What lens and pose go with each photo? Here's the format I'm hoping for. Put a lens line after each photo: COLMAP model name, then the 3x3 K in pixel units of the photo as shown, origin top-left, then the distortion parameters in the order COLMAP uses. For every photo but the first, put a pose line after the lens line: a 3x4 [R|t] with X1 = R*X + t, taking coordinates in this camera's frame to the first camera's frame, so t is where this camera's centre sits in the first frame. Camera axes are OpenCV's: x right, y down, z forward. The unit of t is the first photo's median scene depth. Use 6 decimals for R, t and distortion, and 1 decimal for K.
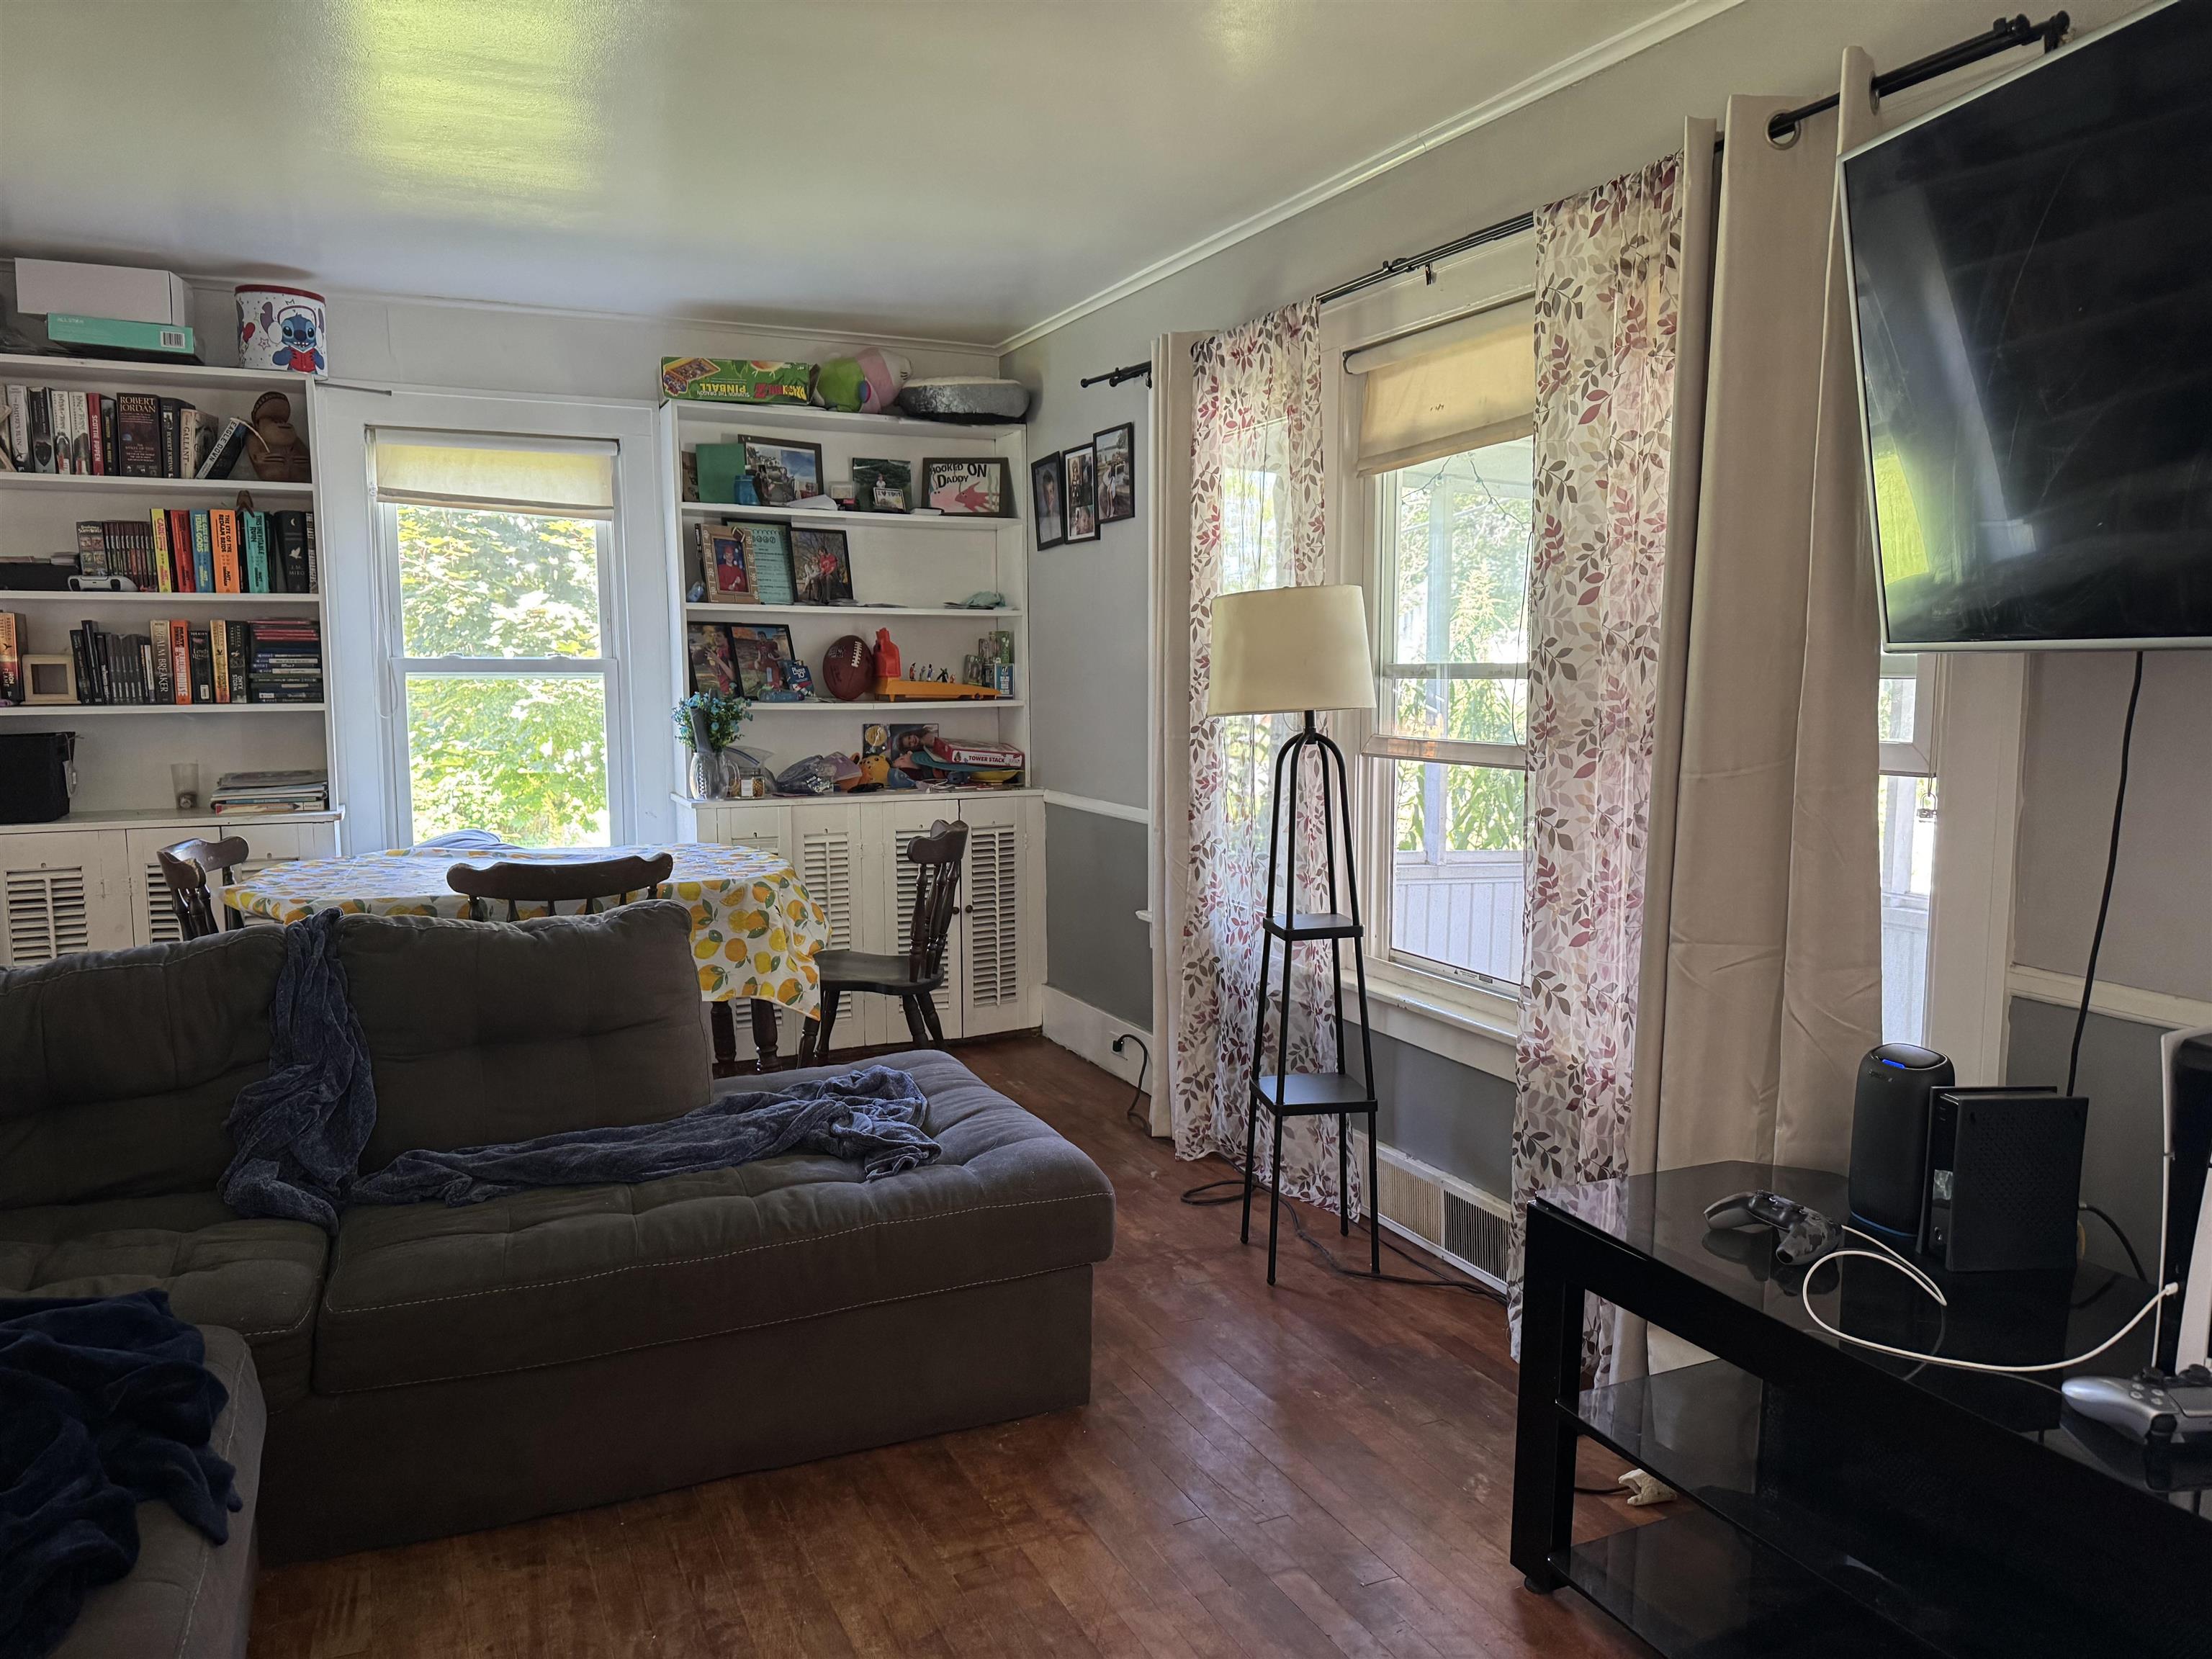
lens RADIAL K [[1510.5, 0, 1104.1], [0, 1510.5, 877.9], [0, 0, 1]] dist [0.055238, -0.099687]
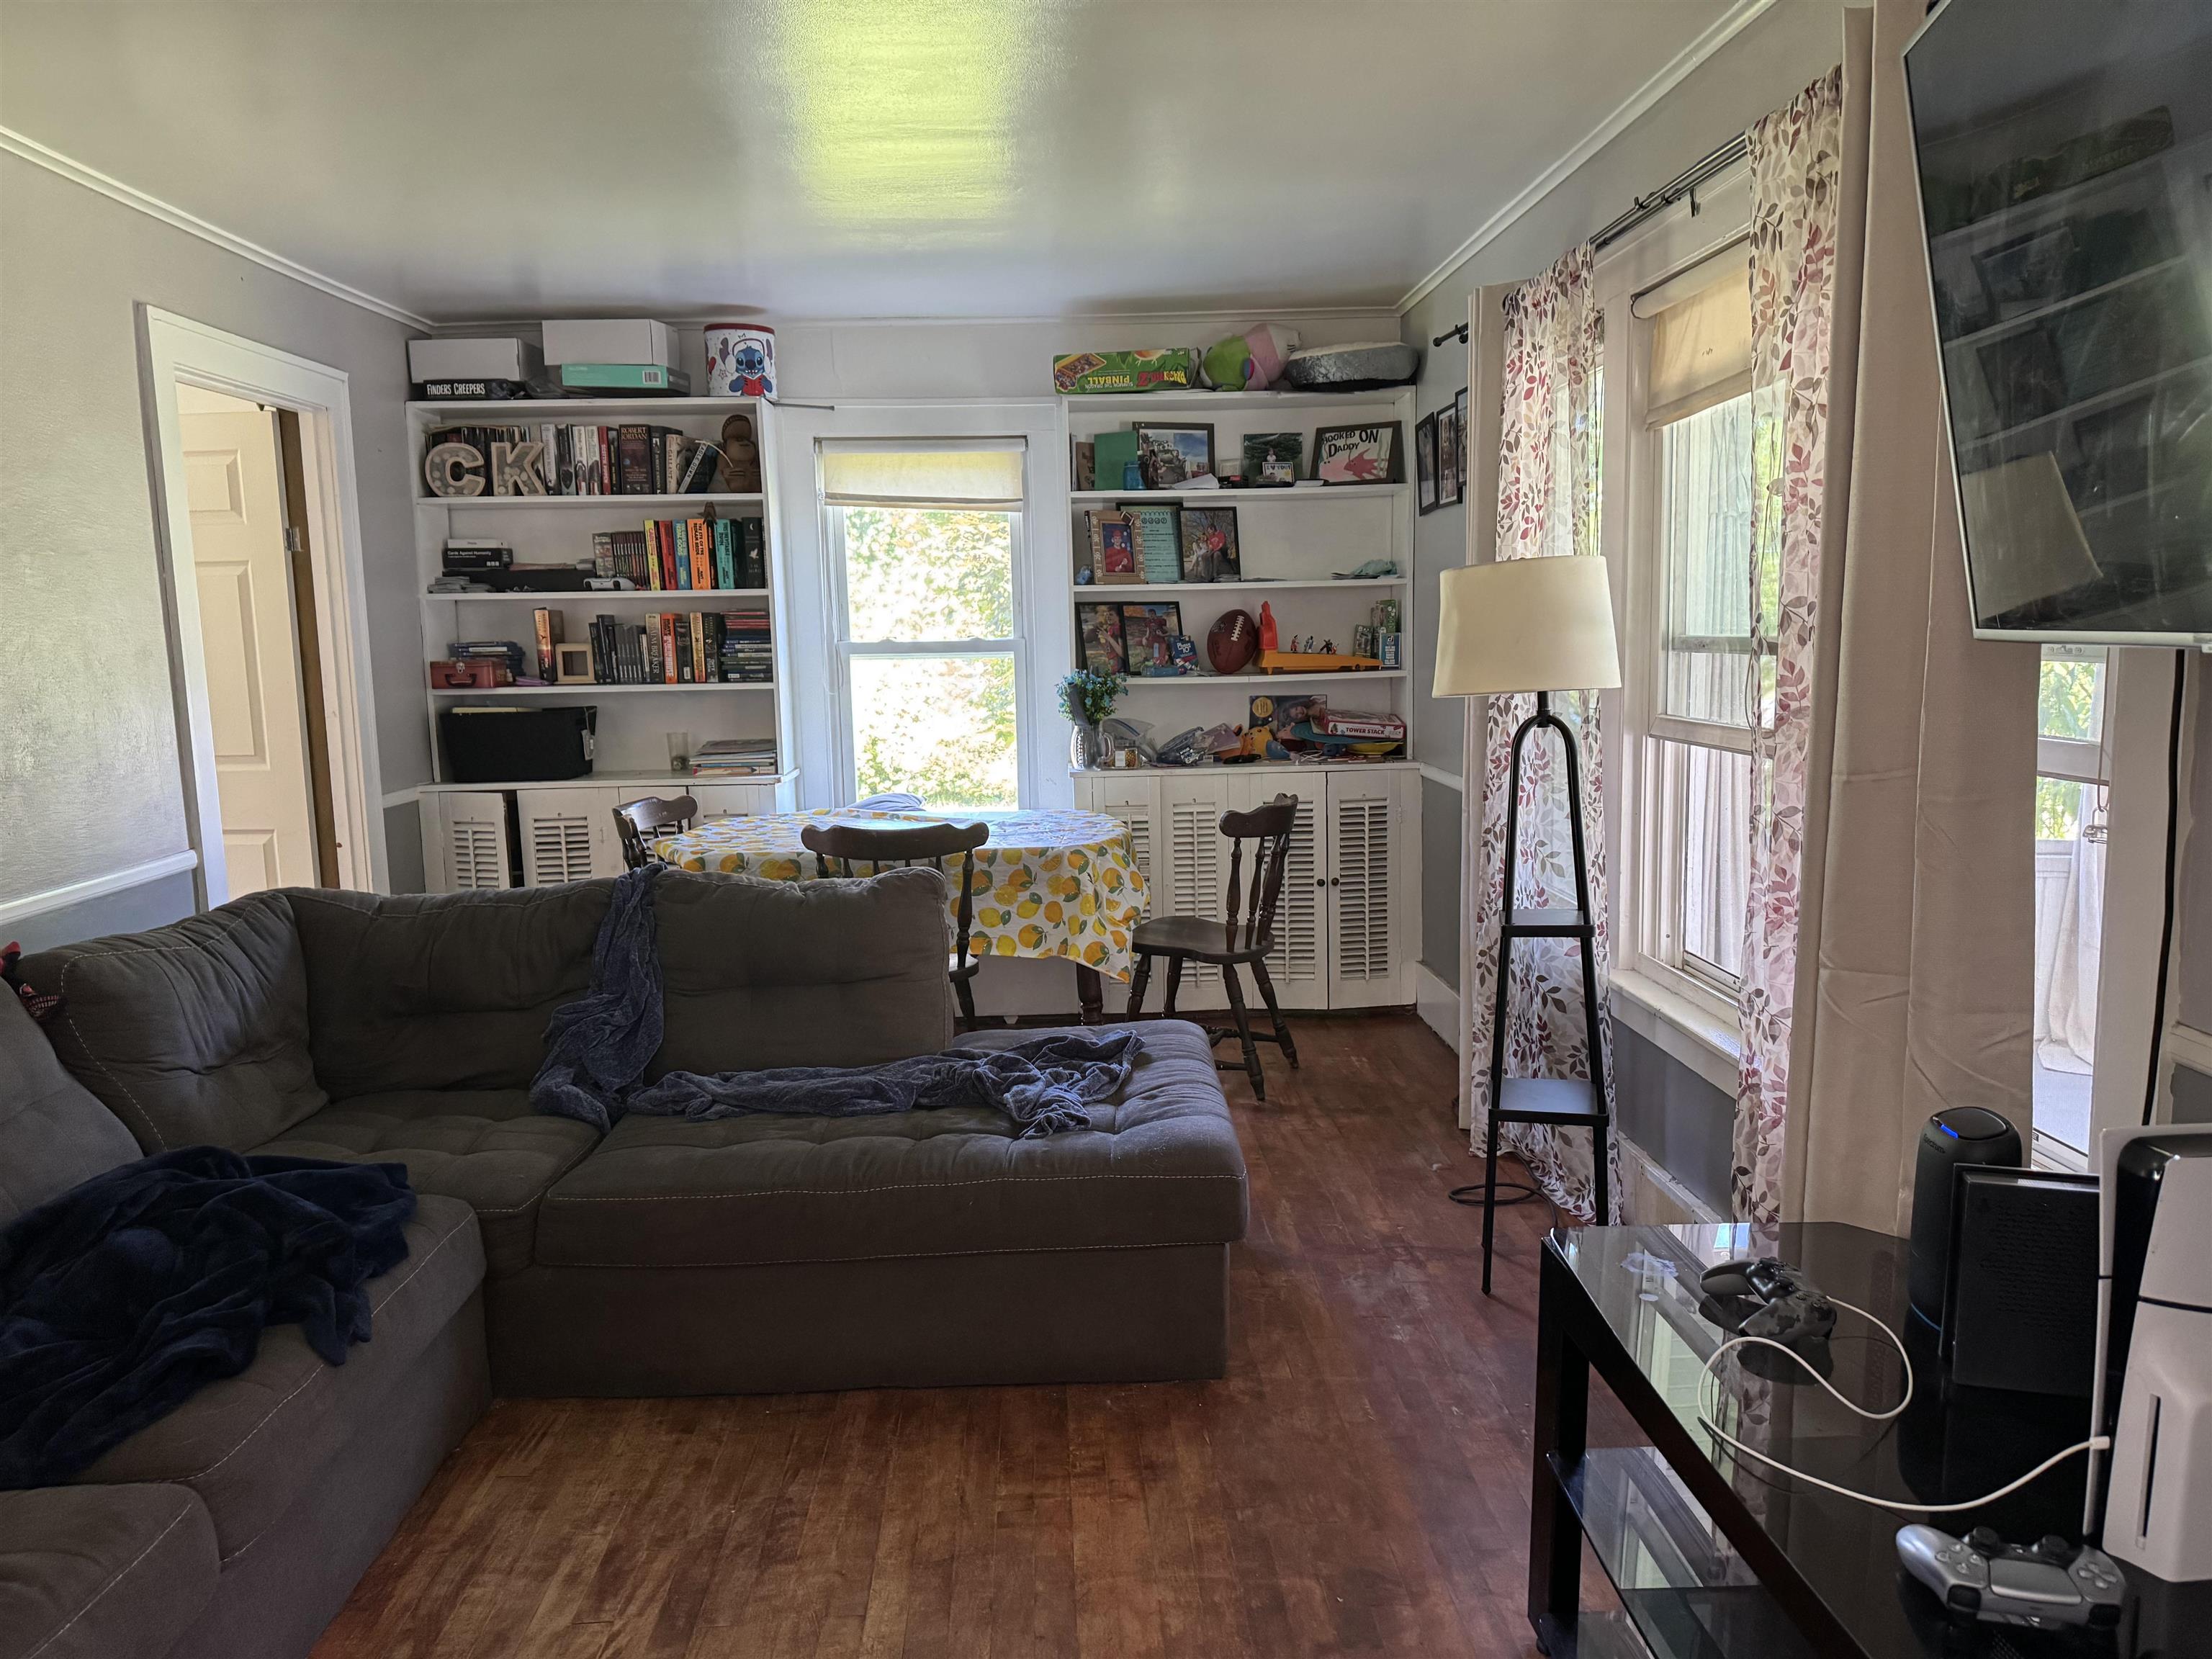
lens RADIAL K [[1518.5, 0, 1116.8], [0, 1518.5, 857.3], [0, 0, 1]] dist [0.130697, -0.224856]
pose [[0.921528, 0.037959, -0.386453, 0.195191], [-0.031837, 0.999246, 0.022231, -0.015428], [0.387006, -0.008183, 0.922041, 0.016895]]
